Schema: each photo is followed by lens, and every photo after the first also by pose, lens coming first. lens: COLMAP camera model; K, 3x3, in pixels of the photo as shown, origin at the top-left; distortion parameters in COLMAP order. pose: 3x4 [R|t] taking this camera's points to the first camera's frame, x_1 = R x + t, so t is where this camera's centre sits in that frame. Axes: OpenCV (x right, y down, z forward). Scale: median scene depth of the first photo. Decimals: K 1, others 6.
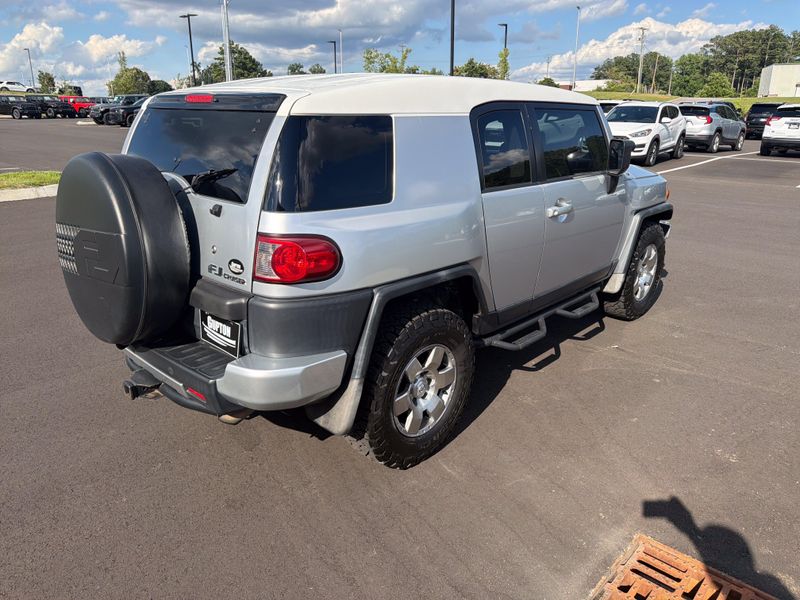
lens RADIAL K [[573.7, 0, 403.2], [0, 573.7, 299.7], [0, 0, 1]] dist [0.009188, -0.007599]
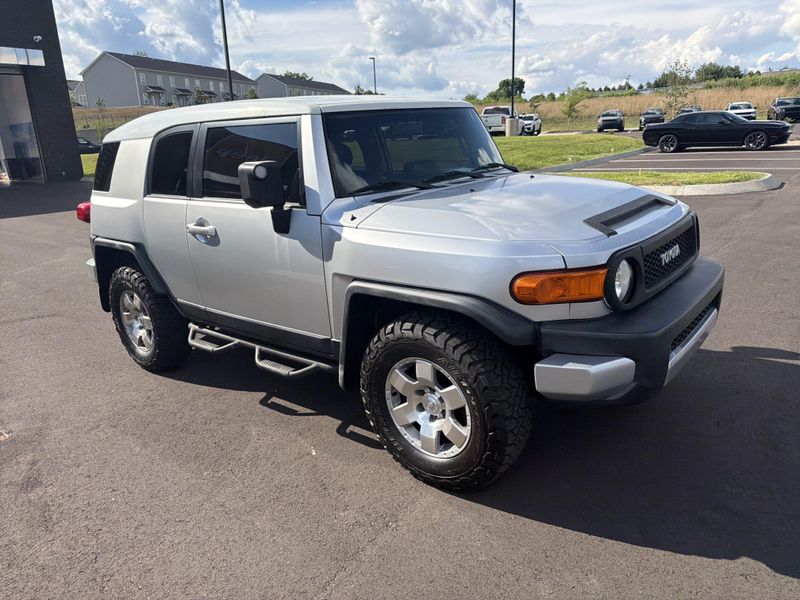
lens RADIAL K [[575.8, 0, 402.8], [0, 575.8, 299.1], [0, 0, 1]] dist [0.007953, -0.008076]
pose [[0.048691, 0.266986, -0.962470, 1.556651], [-0.258727, 0.934094, 0.246026, -0.461247], [0.964722, 0.237038, 0.114559, 1.516031]]
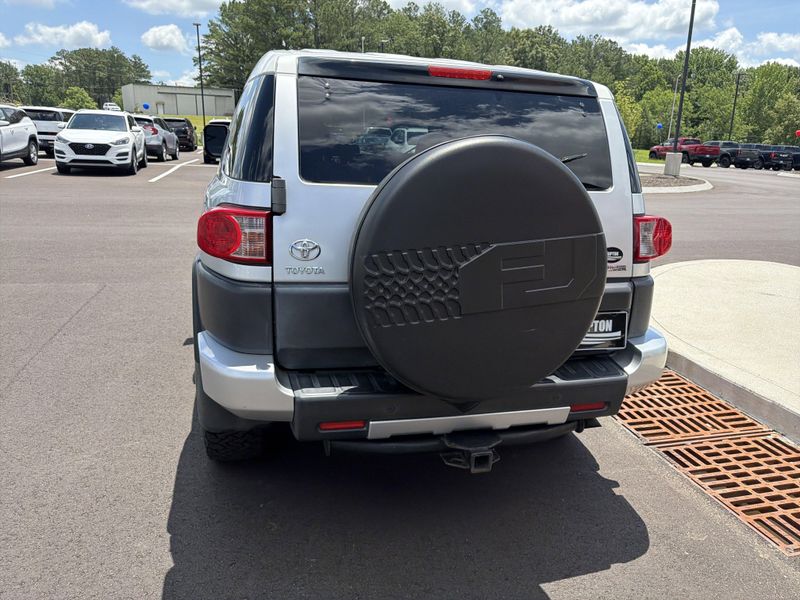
lens RADIAL K [[572.4, 0, 403.8], [0, 572.4, 296.0], [0, 0, 1]] dist [0.019316, -0.021669]
pose [[0.545638, -0.208627, 0.811637, -1.039361], [0.232117, 0.968247, 0.092838, -0.131816], [-0.805234, 0.137739, 0.576738, 0.600205]]
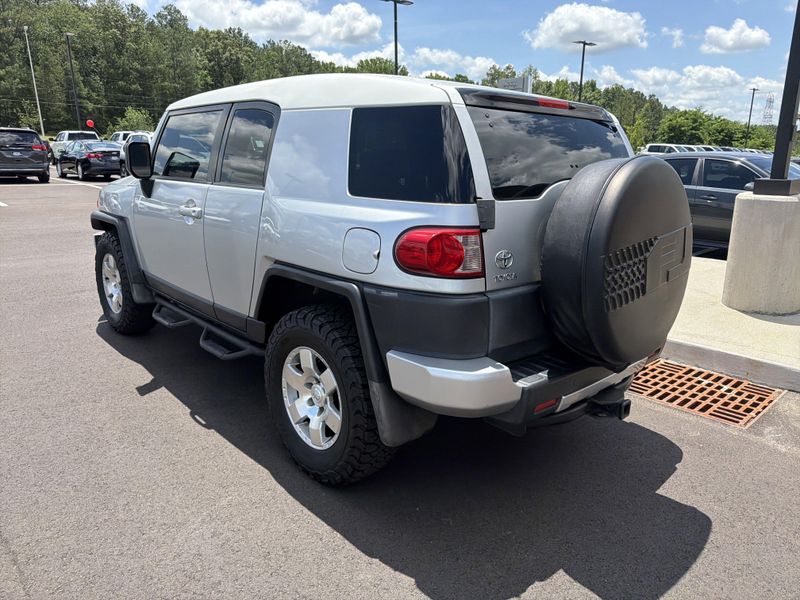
lens RADIAL K [[572.4, 0, 403.8], [0, 572.4, 296.0], [0, 0, 1]] dist [0.019316, -0.021669]
pose [[0.079659, -0.252188, 0.964394, -1.308639], [0.298951, 0.928979, 0.218233, -0.311971], [-0.950938, 0.270922, 0.149394, 1.103156]]
